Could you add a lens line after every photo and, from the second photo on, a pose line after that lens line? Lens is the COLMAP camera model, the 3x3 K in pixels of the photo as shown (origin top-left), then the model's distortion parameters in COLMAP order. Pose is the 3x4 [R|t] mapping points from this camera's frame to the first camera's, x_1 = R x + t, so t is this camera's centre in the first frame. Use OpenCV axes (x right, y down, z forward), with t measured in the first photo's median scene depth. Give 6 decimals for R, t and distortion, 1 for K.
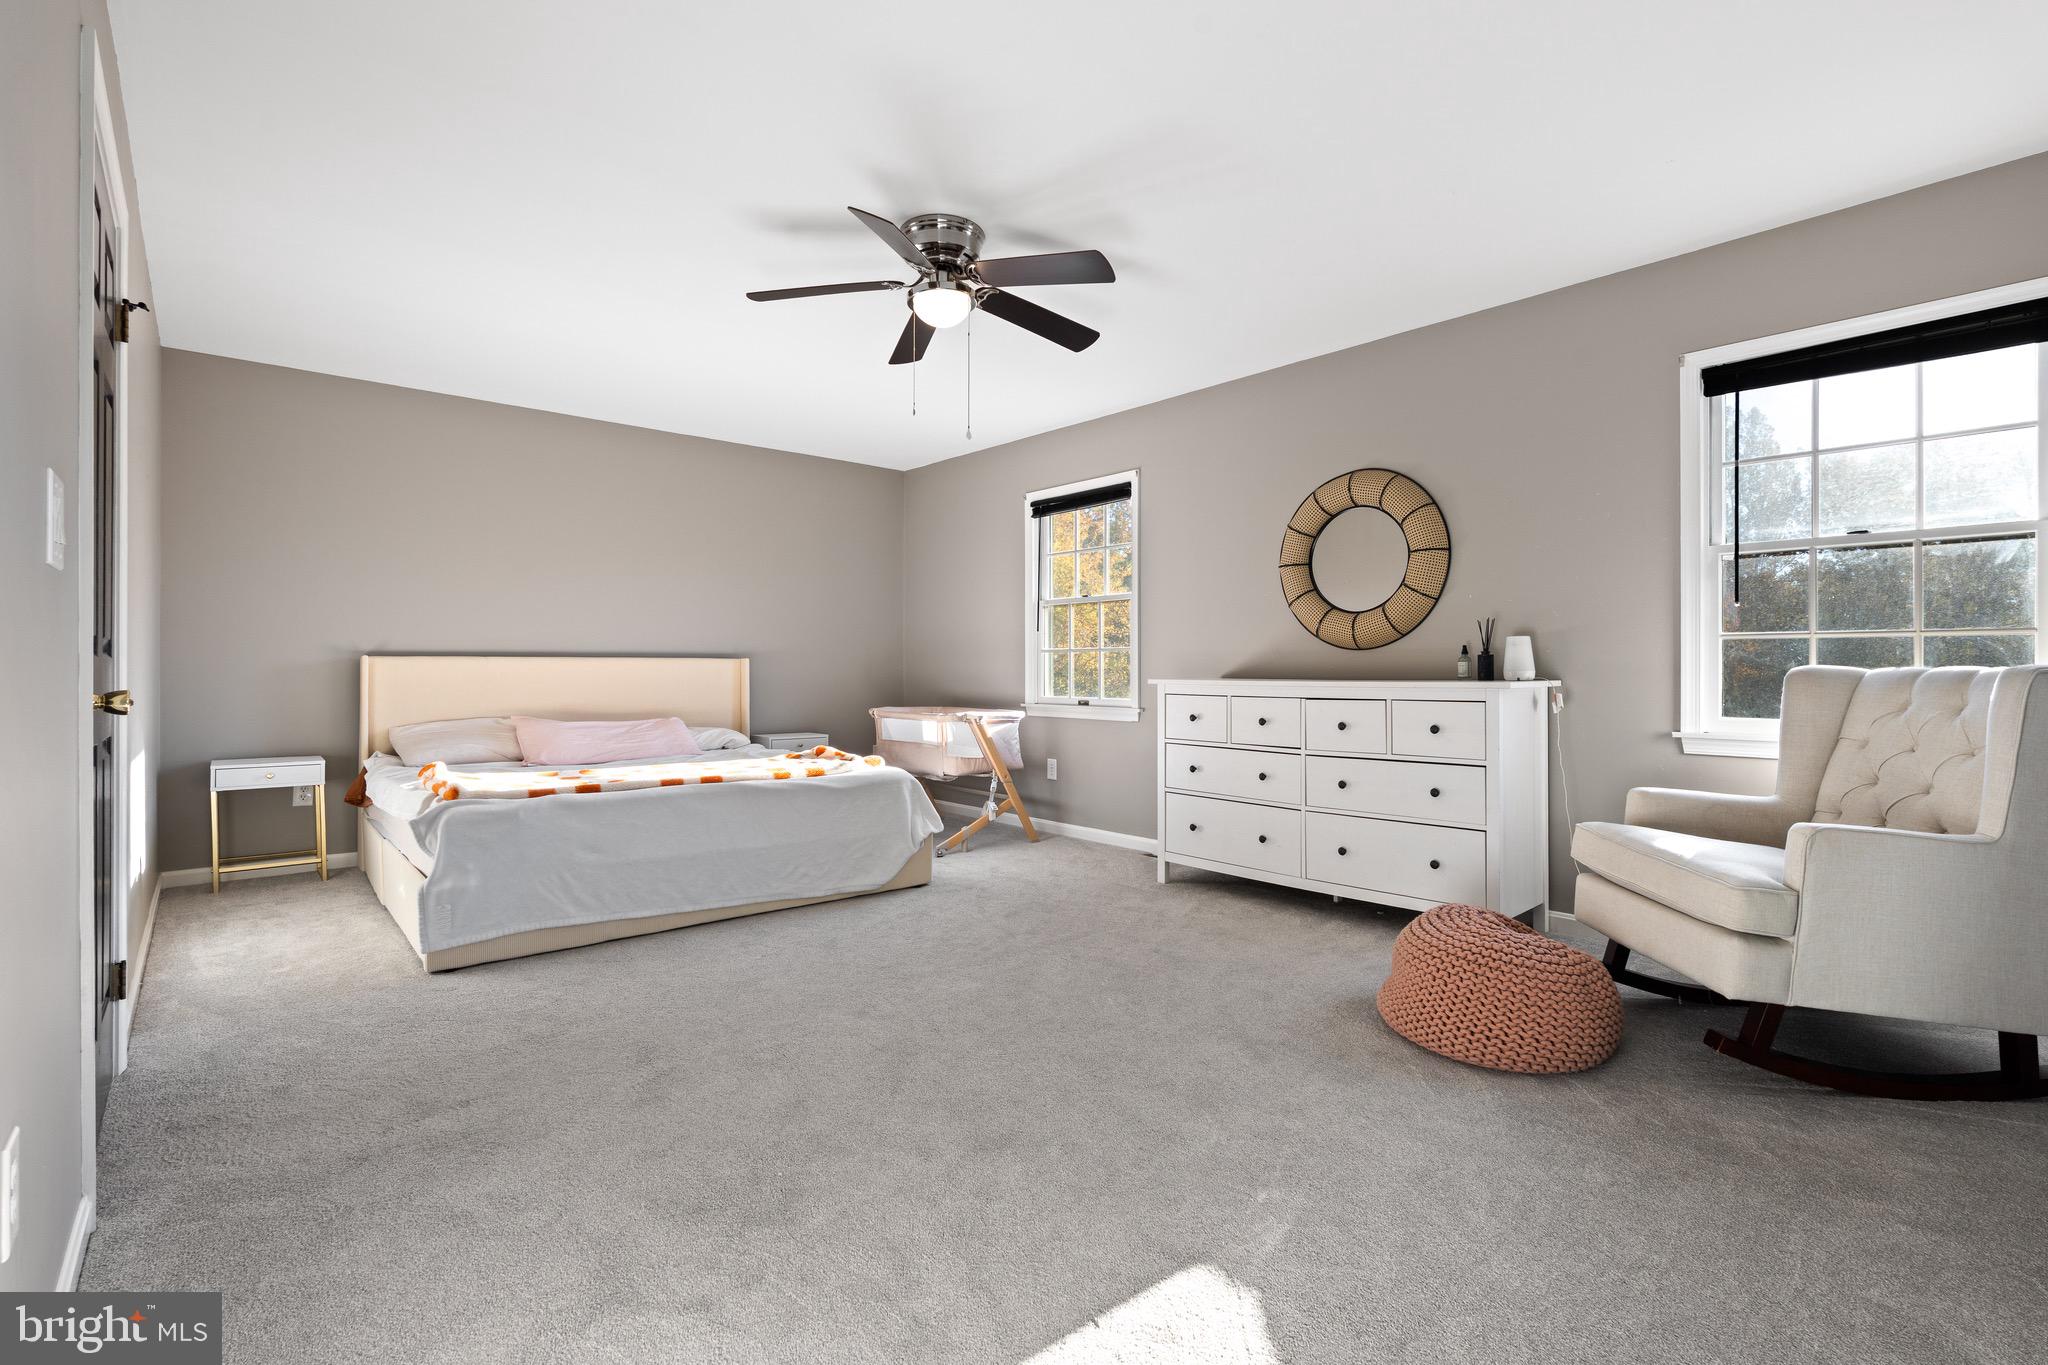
lens RADIAL K [[919.3, 0, 1028.7], [0, 919.3, 679.7], [0, 0, 1]] dist [-0.003082, -0.000212]
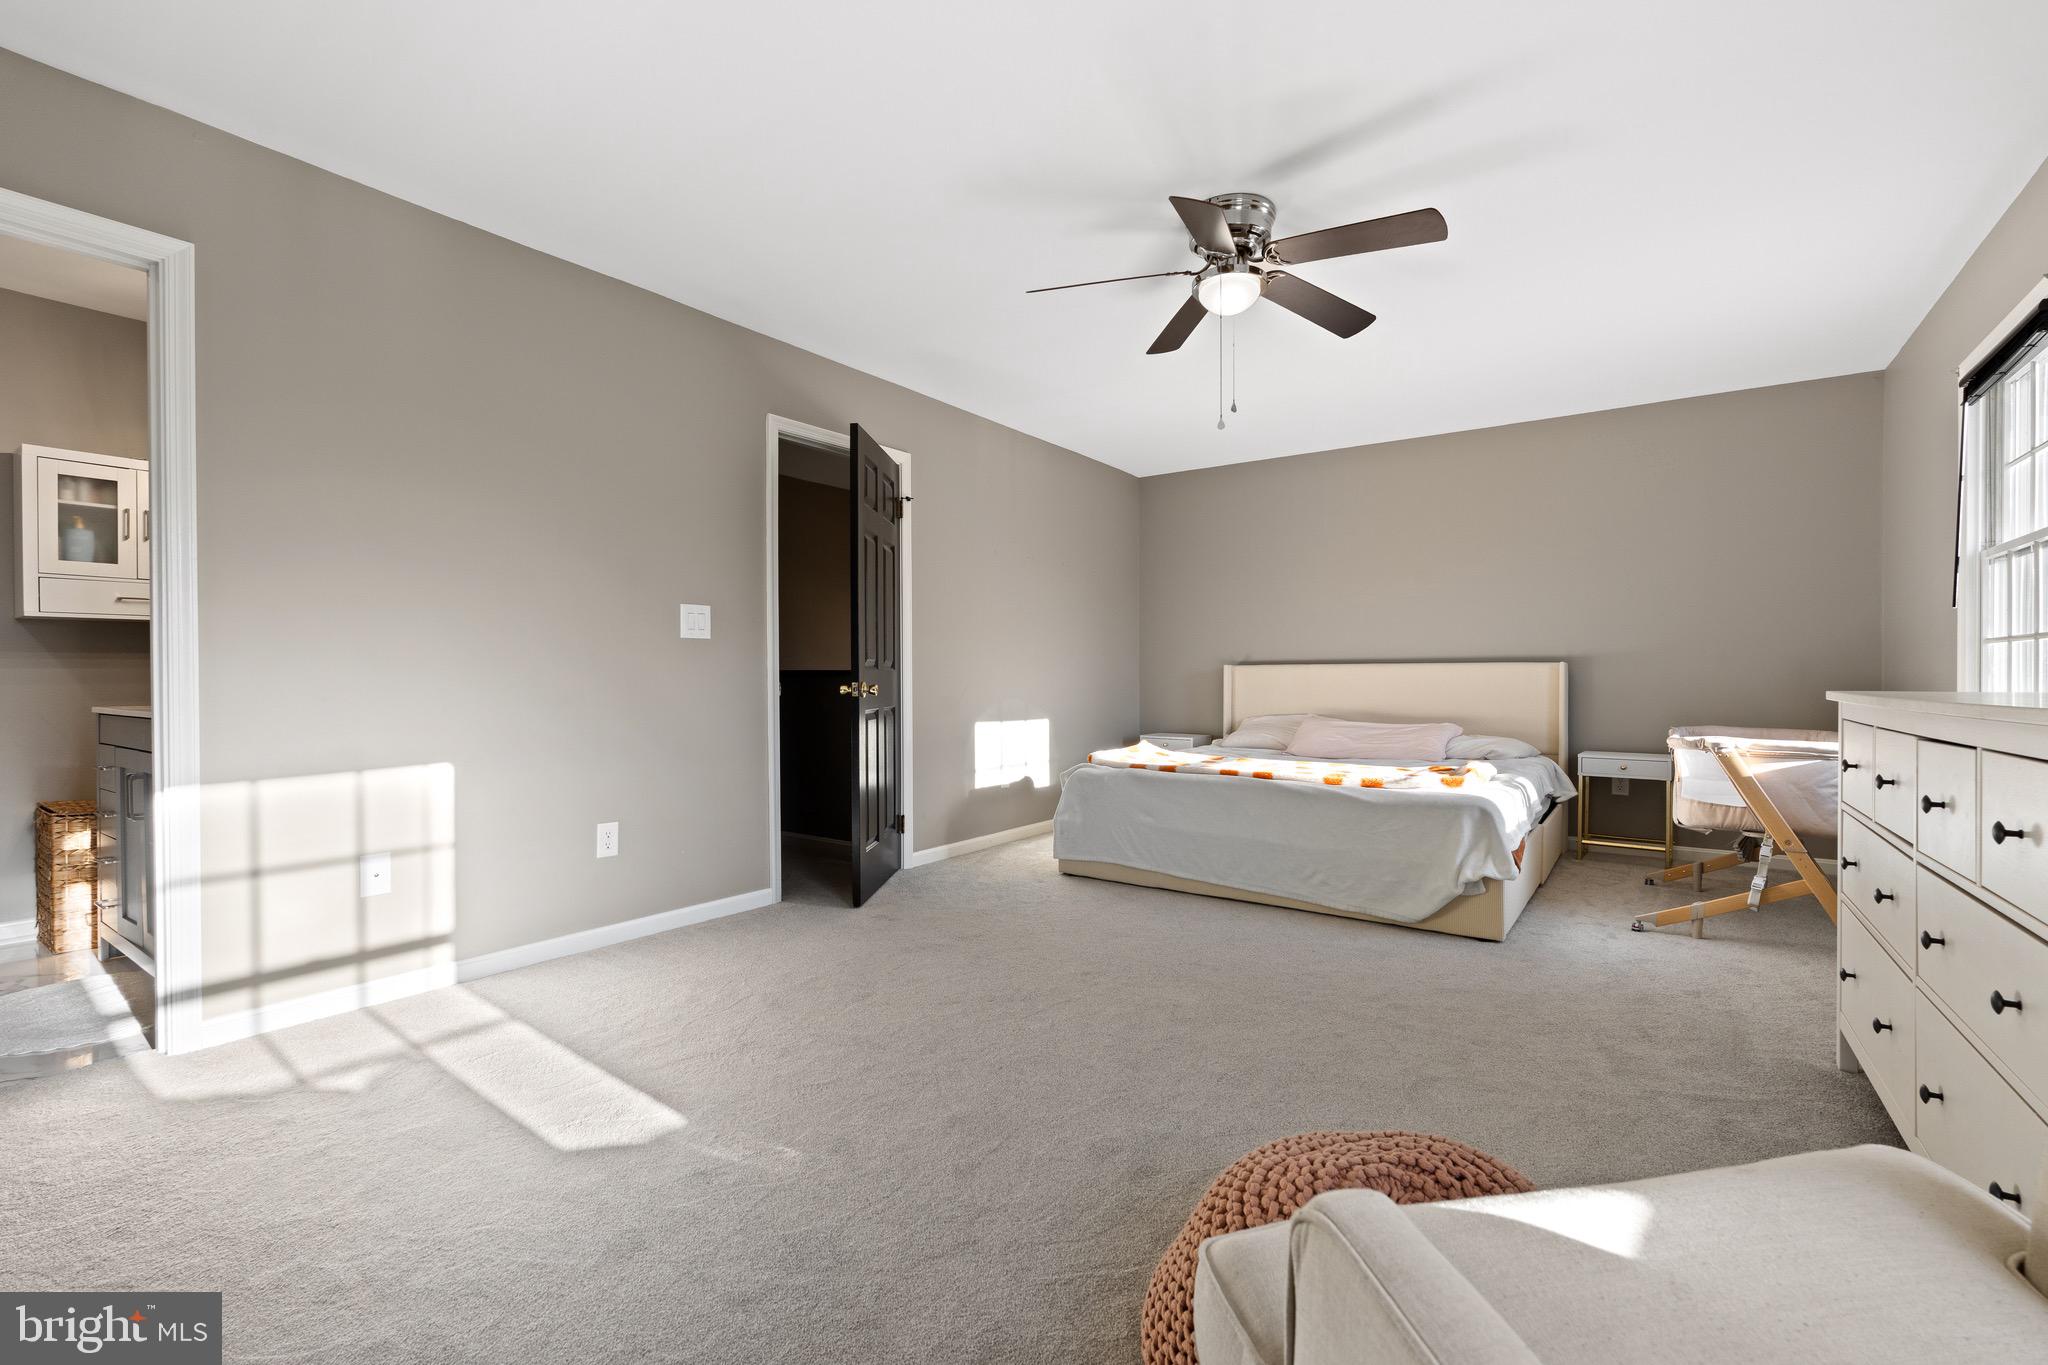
lens RADIAL K [[919.3, 0, 1041.7], [0, 919.3, 686.0], [0, 0, 1]] dist [-0.003082, -0.000212]
pose [[0.219266, 0.011563, -0.975597, 0.608396], [-0.006136, 0.999926, 0.010473, -0.008029], [0.975646, 0.003690, 0.219321, 0.448684]]
